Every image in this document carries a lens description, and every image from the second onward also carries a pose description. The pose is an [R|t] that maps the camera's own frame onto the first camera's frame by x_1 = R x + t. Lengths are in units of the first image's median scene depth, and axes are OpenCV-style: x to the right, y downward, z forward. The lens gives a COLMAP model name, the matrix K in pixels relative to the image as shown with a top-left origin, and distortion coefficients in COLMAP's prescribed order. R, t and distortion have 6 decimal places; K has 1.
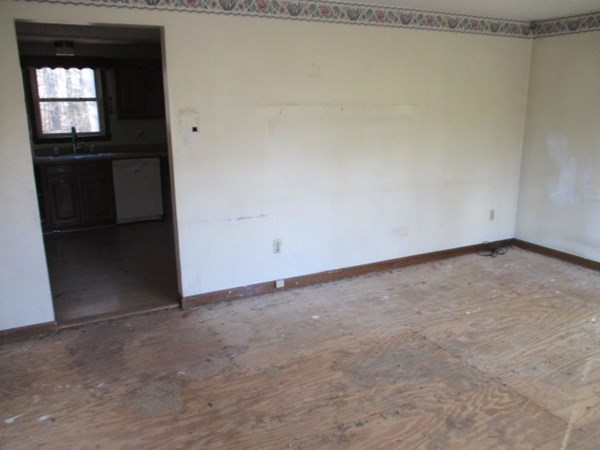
lens RADIAL K [[498.6, 0, 303.3], [0, 498.6, 220.6], [0, 0, 1]] dist [-0.050667, 0.000757]
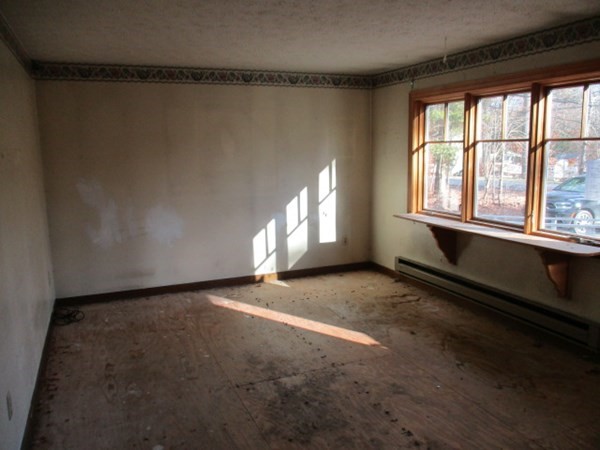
lens RADIAL K [[498.6, 0, 300.7], [0, 498.6, 225.2], [0, 0, 1]] dist [-0.050667, 0.000757]
pose [[0.090010, -0.153075, 0.984107, -0.506442], [0.257981, 0.957975, 0.125415, -0.118922], [-0.961948, 0.242593, 0.125718, 0.569037]]
